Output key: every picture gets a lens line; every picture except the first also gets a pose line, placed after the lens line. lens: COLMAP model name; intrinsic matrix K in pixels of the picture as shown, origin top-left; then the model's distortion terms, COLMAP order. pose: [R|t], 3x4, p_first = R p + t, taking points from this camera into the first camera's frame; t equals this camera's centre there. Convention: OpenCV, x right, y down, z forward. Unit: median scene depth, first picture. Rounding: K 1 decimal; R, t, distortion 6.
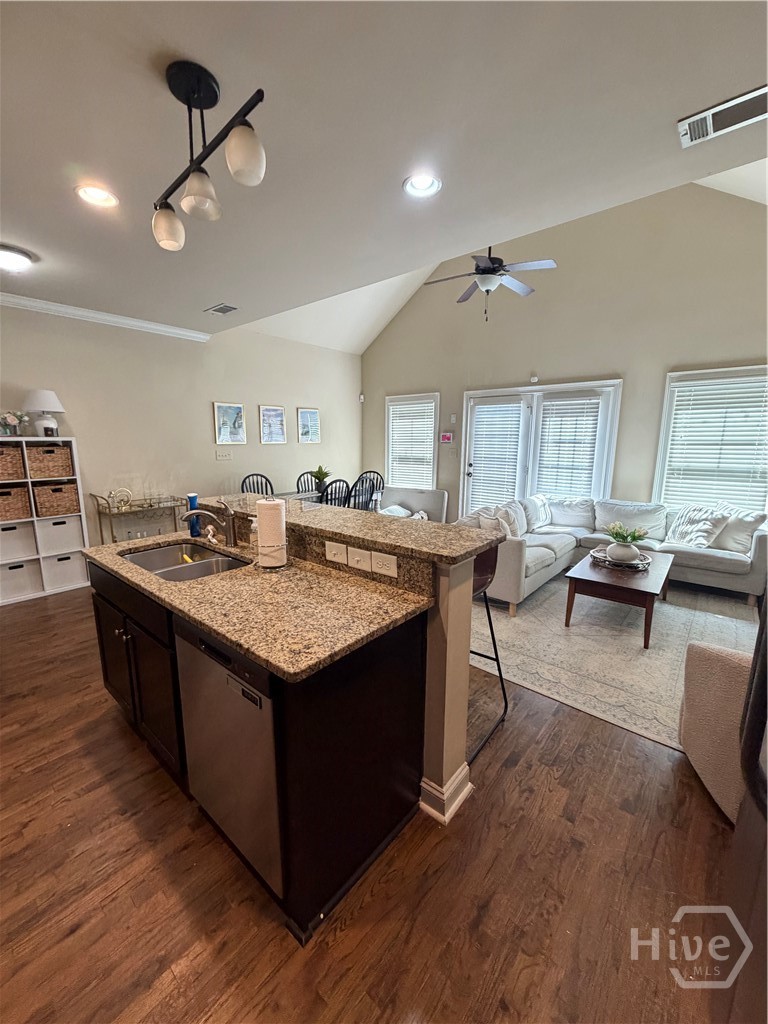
lens RADIAL K [[409.4, 0, 387.4], [0, 409.4, 515.5], [0, 0, 1]] dist [0.001769, 0.000258]
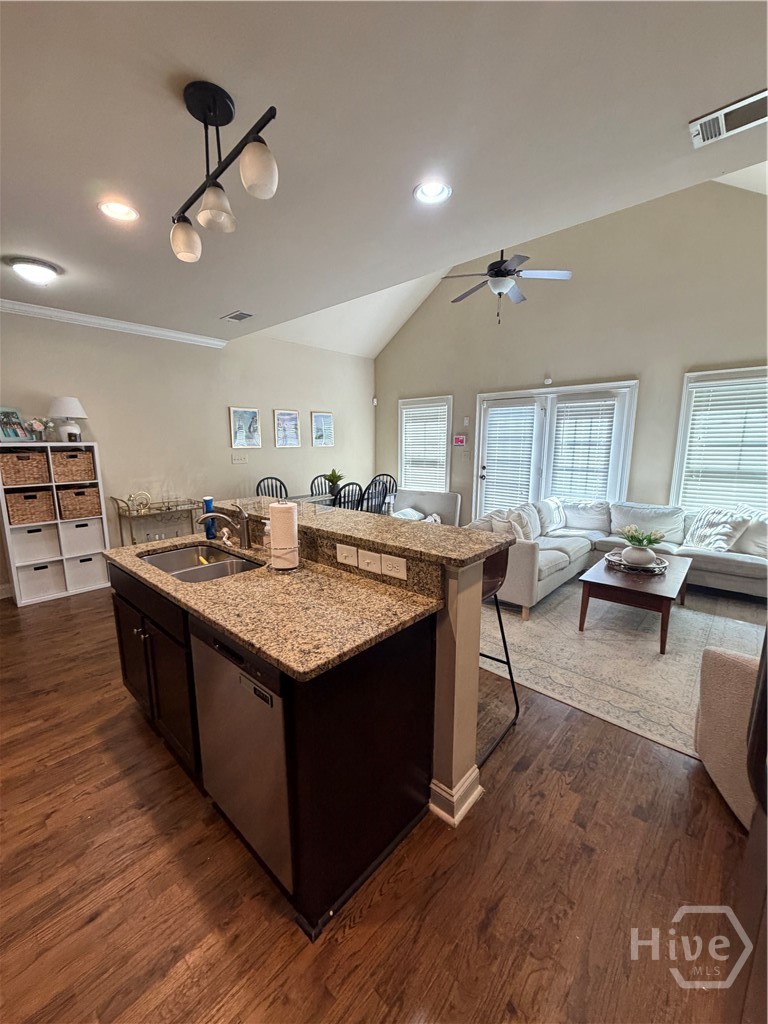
lens RADIAL K [[409.4, 0, 387.4], [0, 409.4, 515.6], [0, 0, 1]] dist [0.001769, 0.000258]
pose [[0.999413, 0.000209, -0.034262, 0.008132], [-0.000433, 0.999979, -0.006541, -0.000112], [0.034260, 0.006552, 0.999391, -0.009454]]
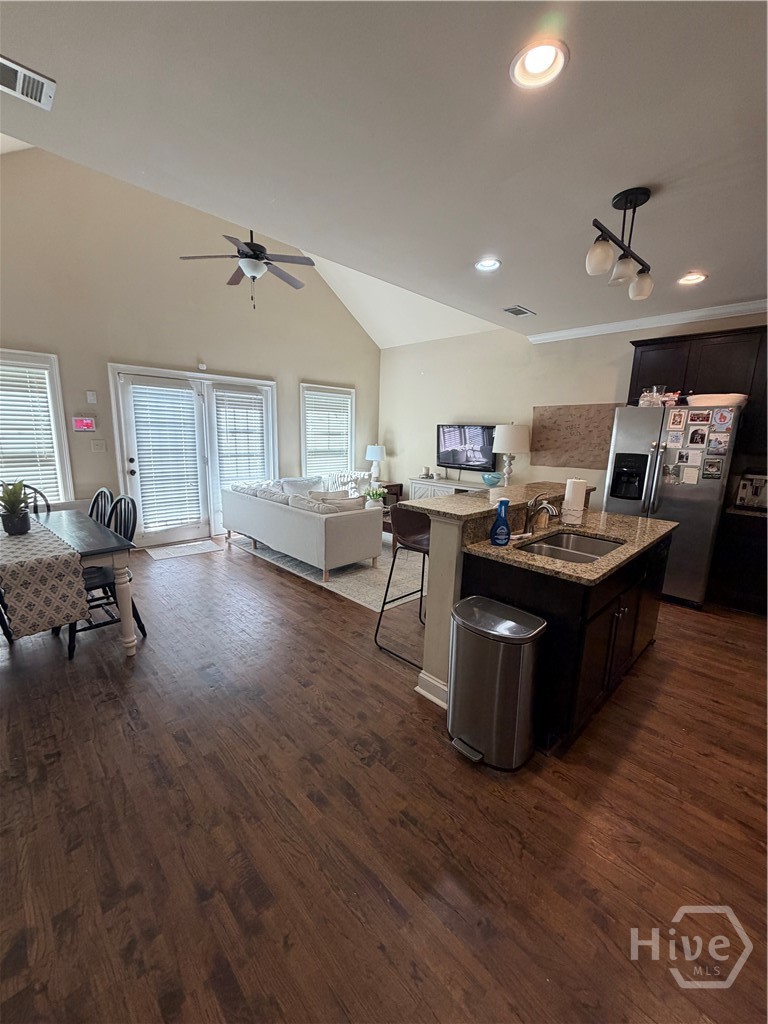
lens RADIAL K [[409.4, 0, 382.9], [0, 409.4, 513.4], [0, 0, 1]] dist [0.001769, 0.000258]
pose [[0.090529, -0.194178, 0.976780, -1.485635], [0.160529, 0.970827, 0.178117, -0.240947], [-0.982871, 0.140677, 0.119059, 1.243751]]
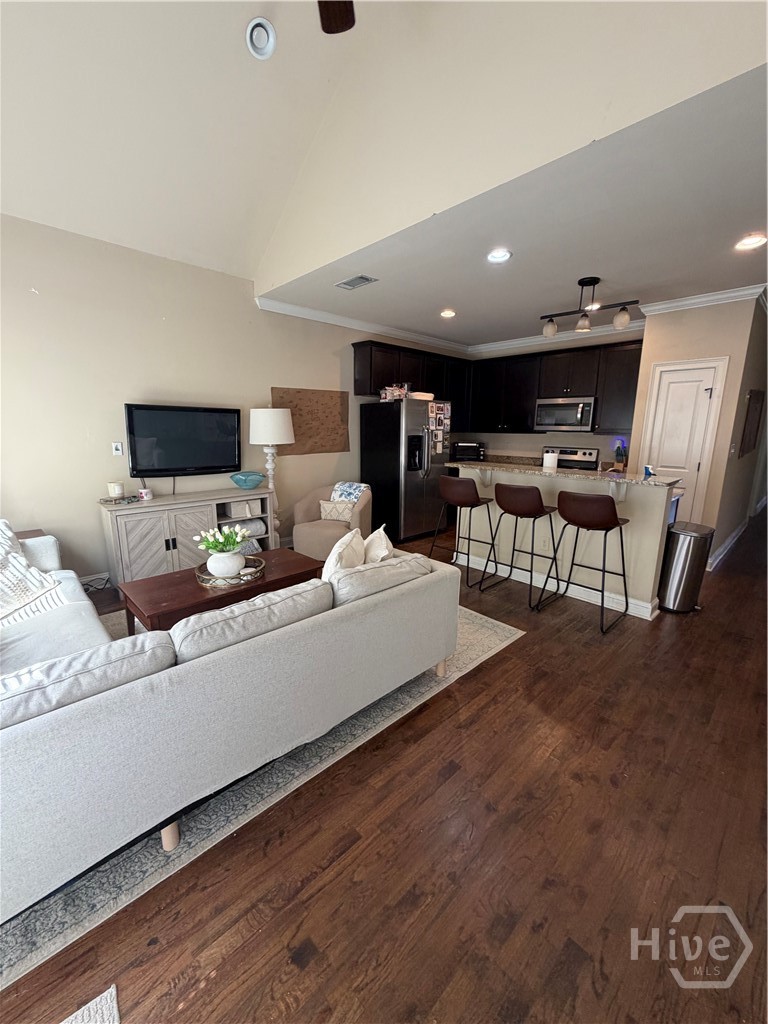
lens RADIAL K [[409.4, 0, 383.4], [0, 409.4, 512.3], [0, 0, 1]] dist [0.001769, 0.000258]
pose [[-0.994207, -0.034203, 0.101897, 0.294799], [0.007802, 0.922551, 0.385796, -0.487369], [-0.107201, 0.384356, -0.916940, 2.625740]]
